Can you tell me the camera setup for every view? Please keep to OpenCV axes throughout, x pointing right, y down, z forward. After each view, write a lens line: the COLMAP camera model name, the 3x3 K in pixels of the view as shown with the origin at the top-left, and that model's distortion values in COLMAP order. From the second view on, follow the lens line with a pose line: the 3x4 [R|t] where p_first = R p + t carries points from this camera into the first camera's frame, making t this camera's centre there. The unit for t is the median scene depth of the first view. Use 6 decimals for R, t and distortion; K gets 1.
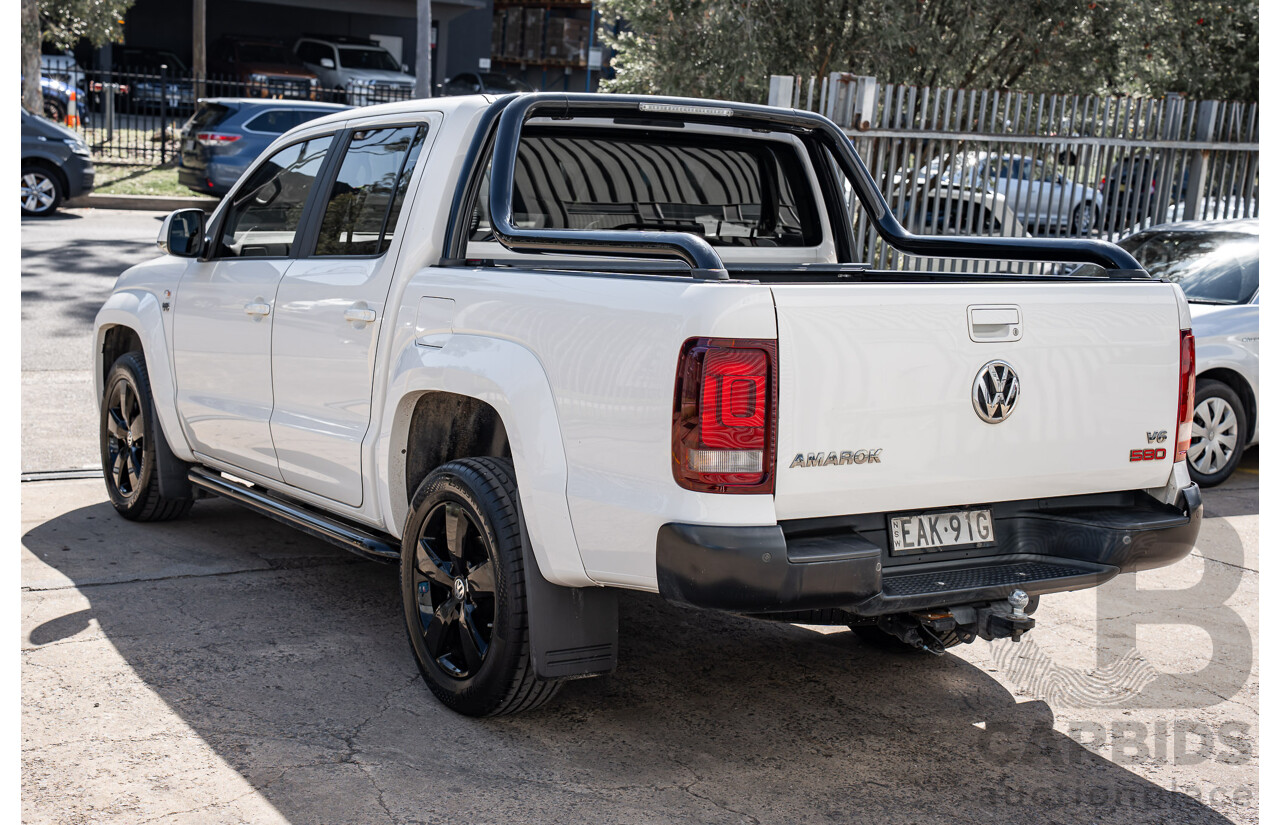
lens RADIAL K [[1612.3, 0, 586.5], [0, 1612.3, 414.0], [0, 0, 1]] dist [0.215359, 0.014335]
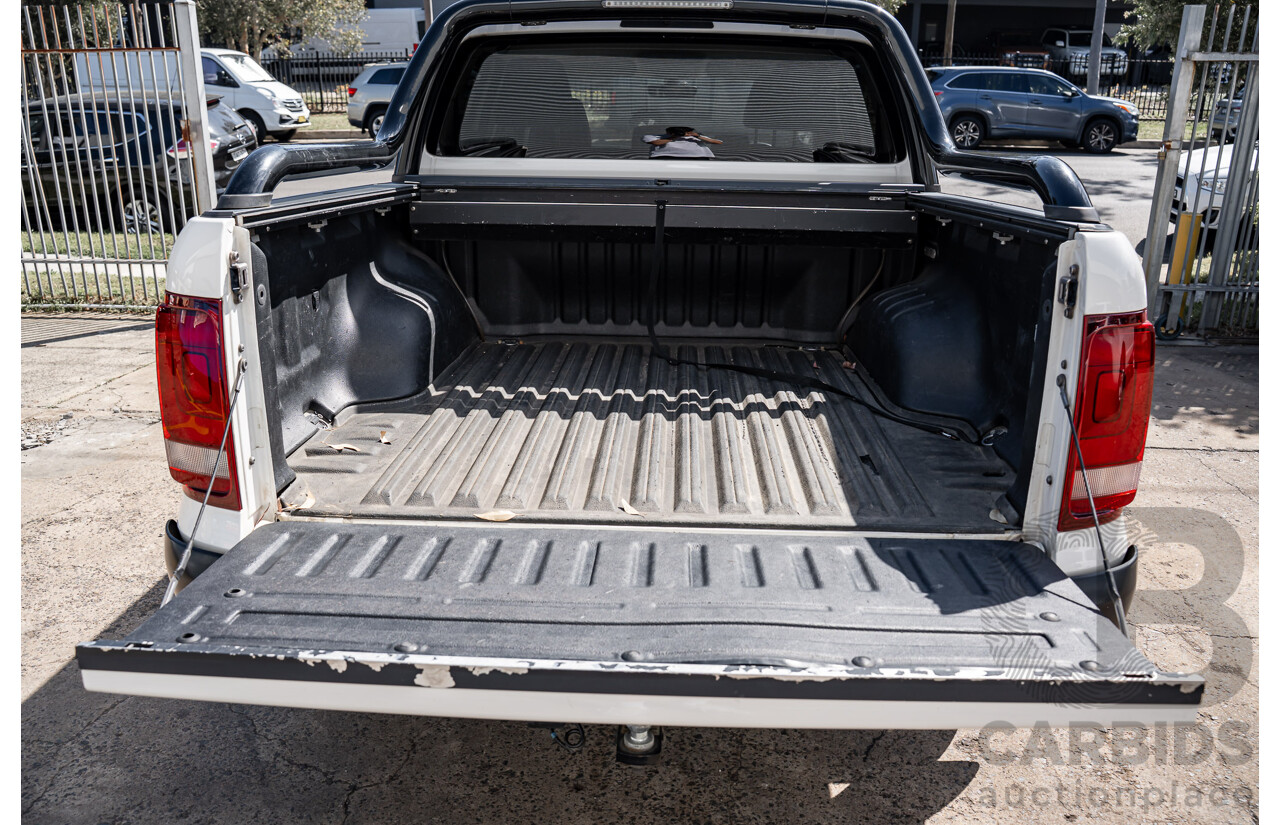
lens RADIAL K [[954.3, 0, 654.0], [0, 954.3, 398.9], [0, 0, 1]] dist [-0.062507, 0.006787]
pose [[0.832277, 0.133899, -0.537946, 0.416132], [-0.058109, 0.986117, 0.155550, -0.065099], [0.551306, -0.098201, 0.828504, 0.644416]]
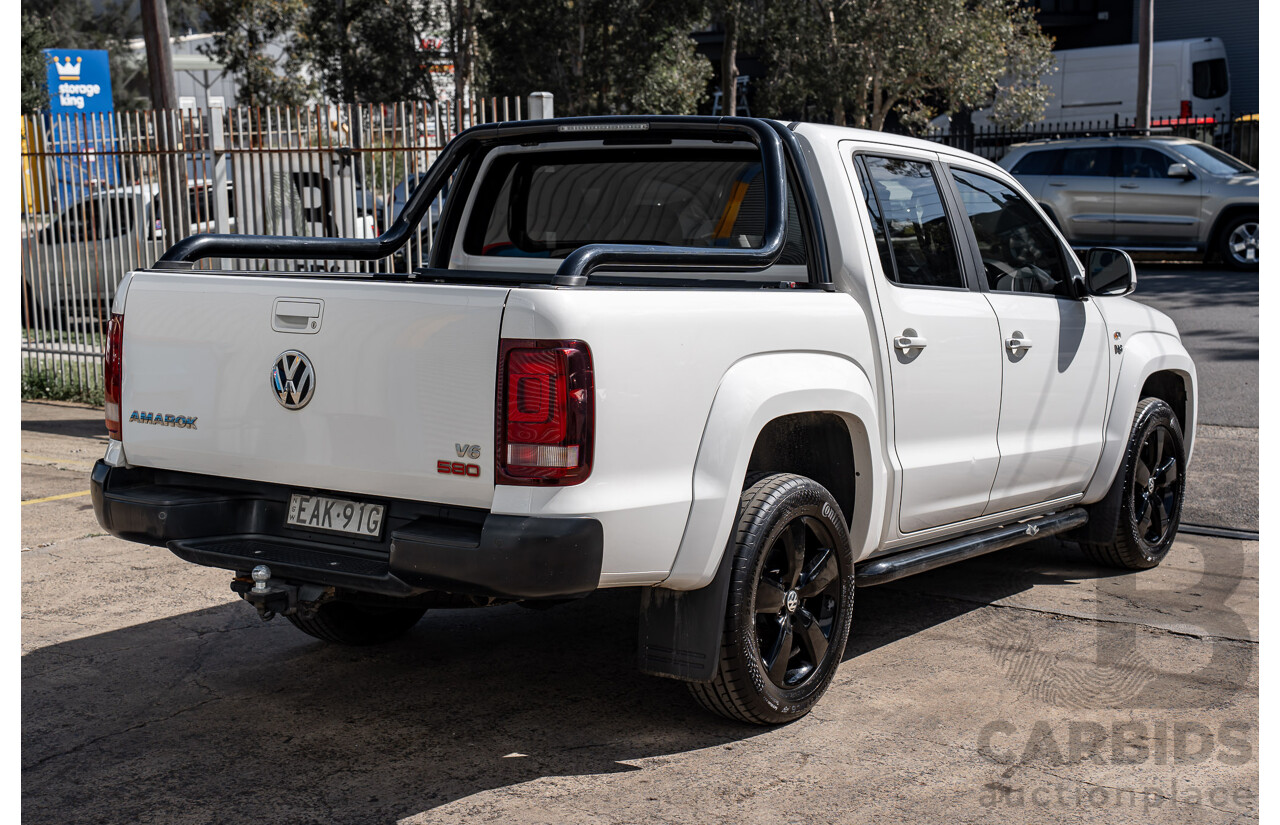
lens RADIAL K [[1799.9, 0, 690.2], [0, 1799.9, 414.8], [0, 0, 1]] dist [0.240441, 0.086714]
pose [[0.408498, 0.066915, -0.910303, 1.323656], [-0.119062, 0.992694, 0.019543, -0.041473], [0.904960, 0.100399, 0.413481, 0.689459]]
